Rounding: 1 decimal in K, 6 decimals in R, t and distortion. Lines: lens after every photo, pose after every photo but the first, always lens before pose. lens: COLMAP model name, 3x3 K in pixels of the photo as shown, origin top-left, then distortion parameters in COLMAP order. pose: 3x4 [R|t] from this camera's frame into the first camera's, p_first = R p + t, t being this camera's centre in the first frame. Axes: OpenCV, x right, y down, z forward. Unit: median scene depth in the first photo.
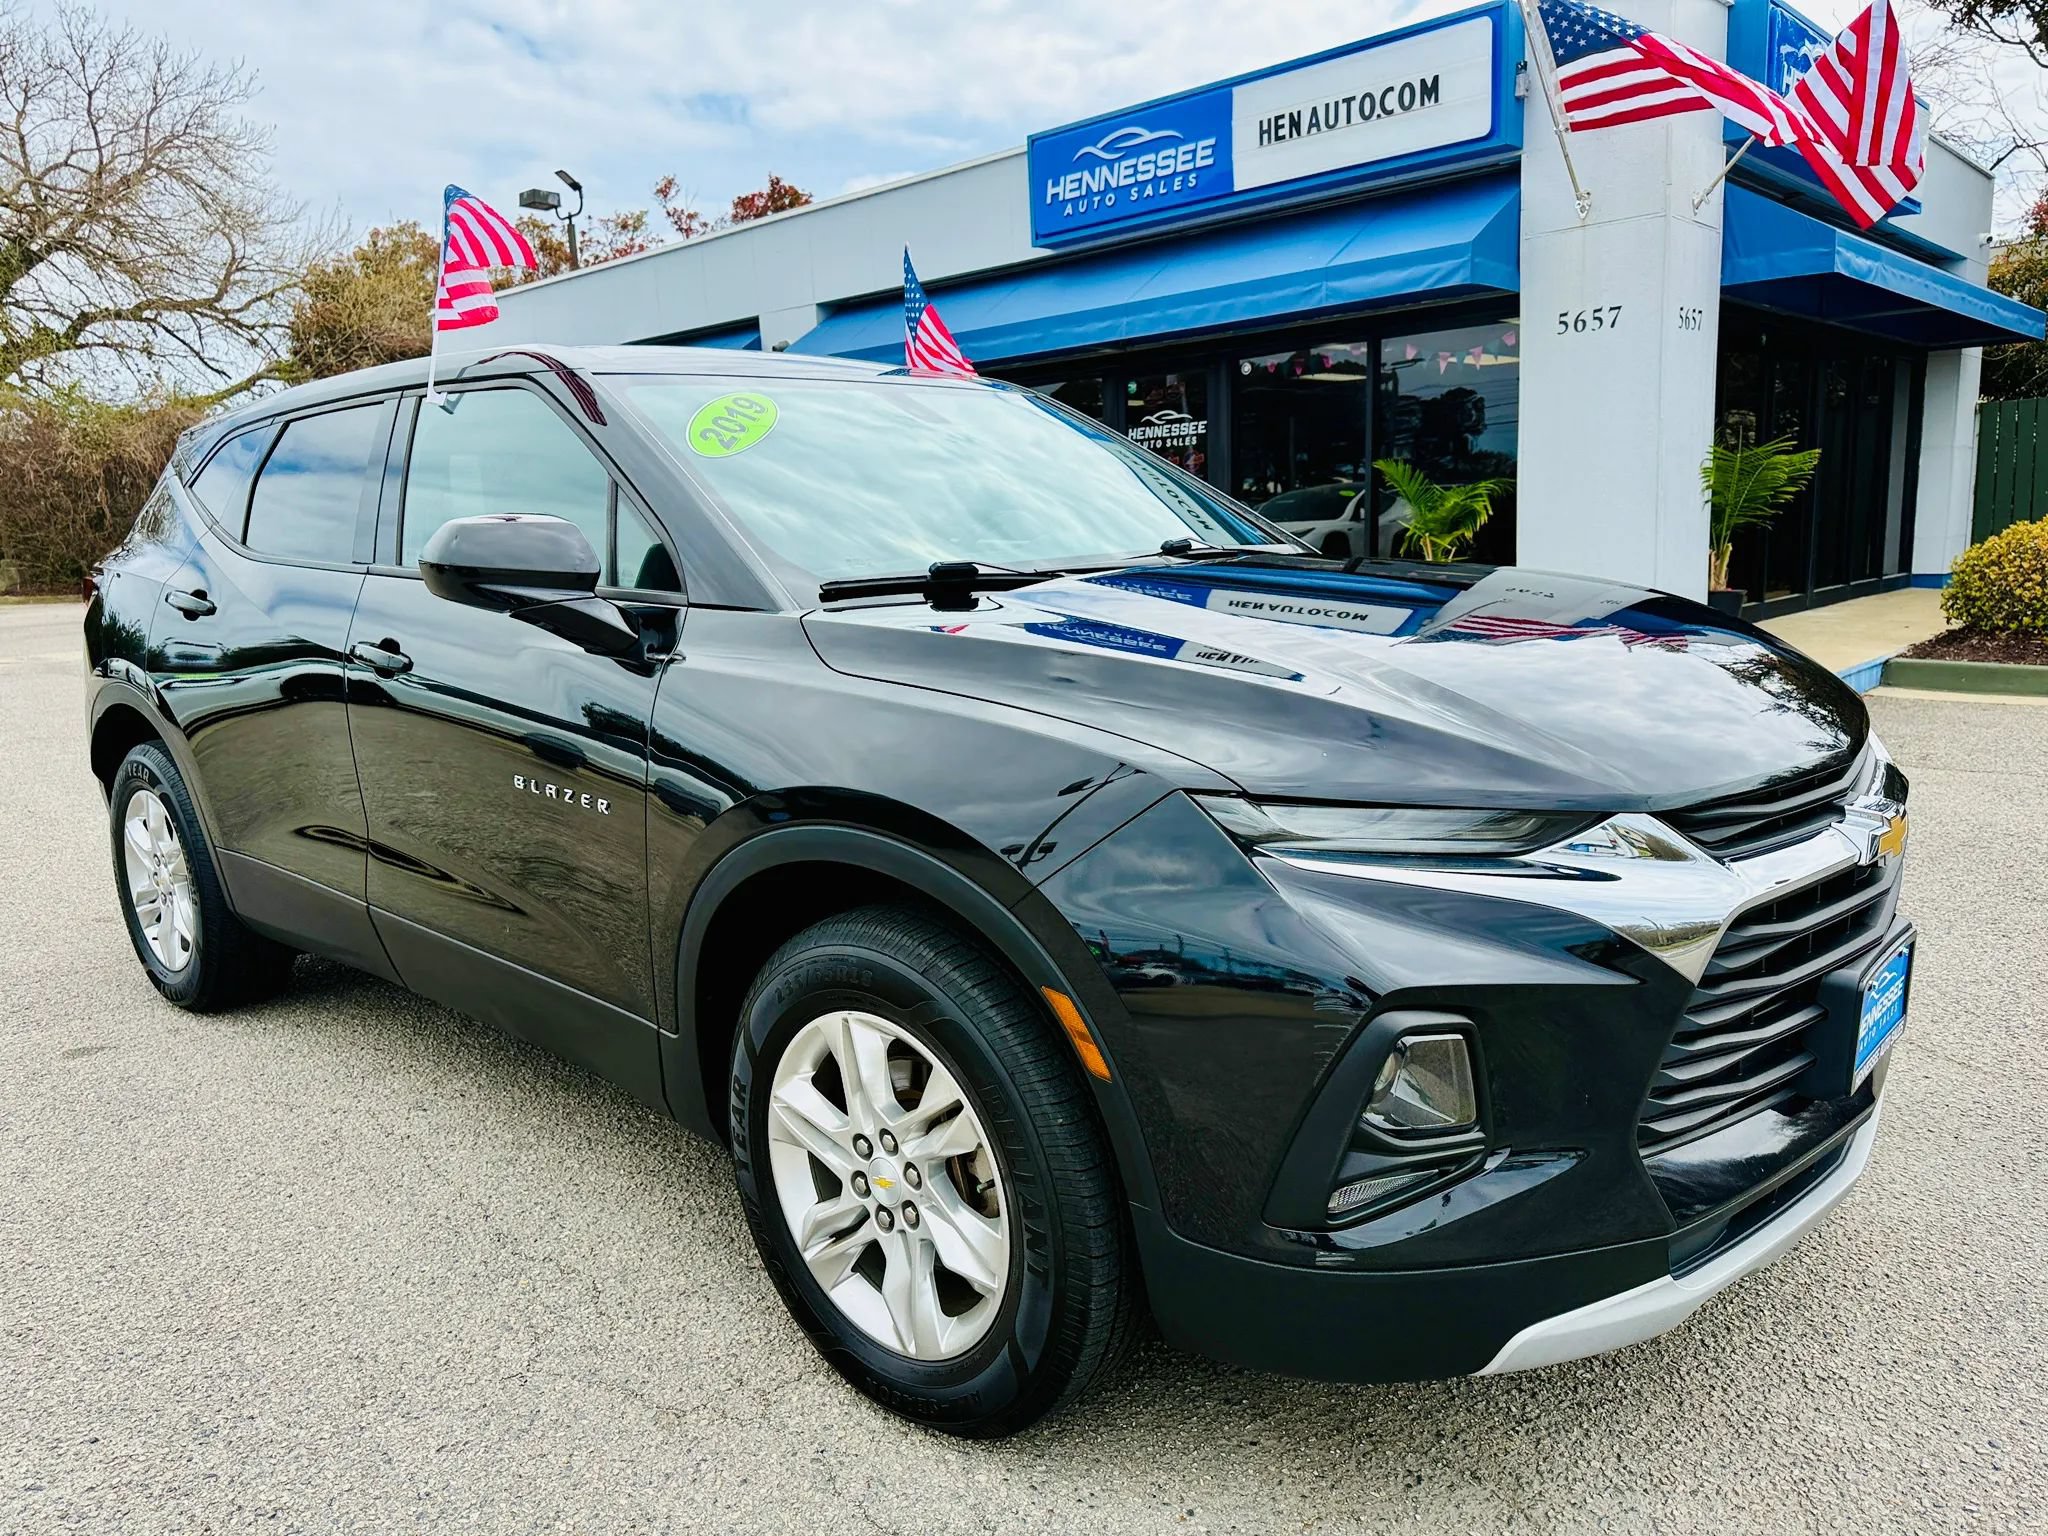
lens RADIAL K [[1488.9, 0, 1043.8], [0, 1488.9, 767.8], [0, 0, 1]] dist [0.003074, -0.003624]
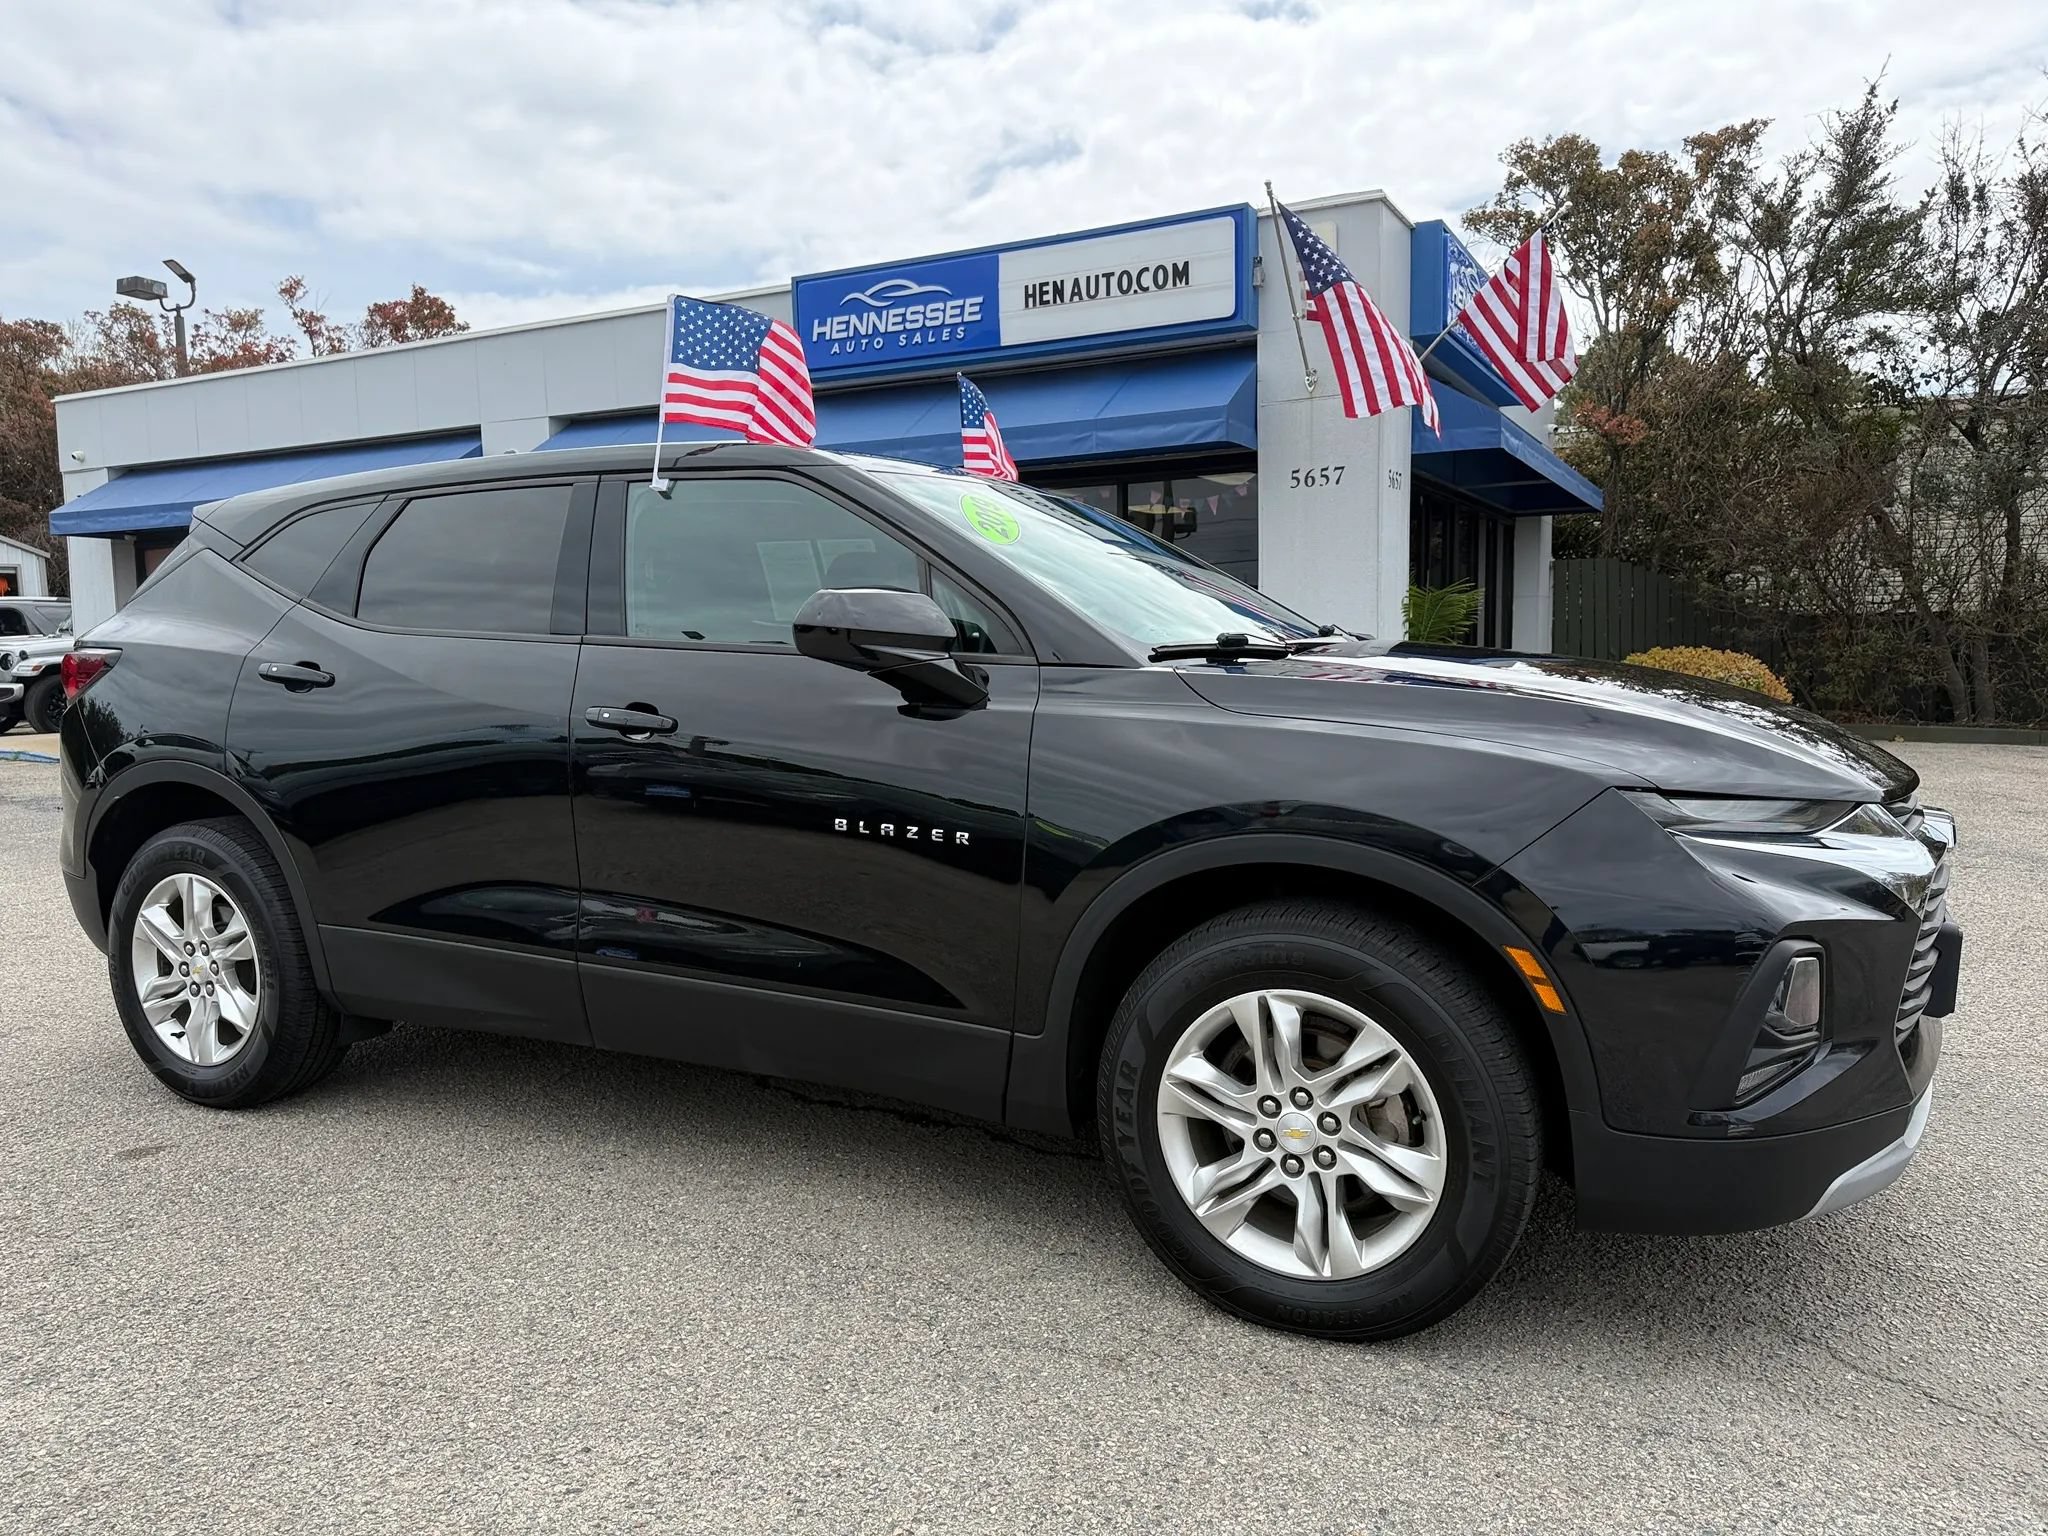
lens RADIAL K [[1432.3, 0, 1080.1], [0, 1432.3, 783.6], [0, 0, 1]] dist [0.061280, -0.070717]
pose [[0.957447, -0.005922, 0.288549, -0.134411], [0.027289, 0.997168, -0.070085, 0.016160], [-0.287317, 0.074977, 0.954897, -0.018111]]
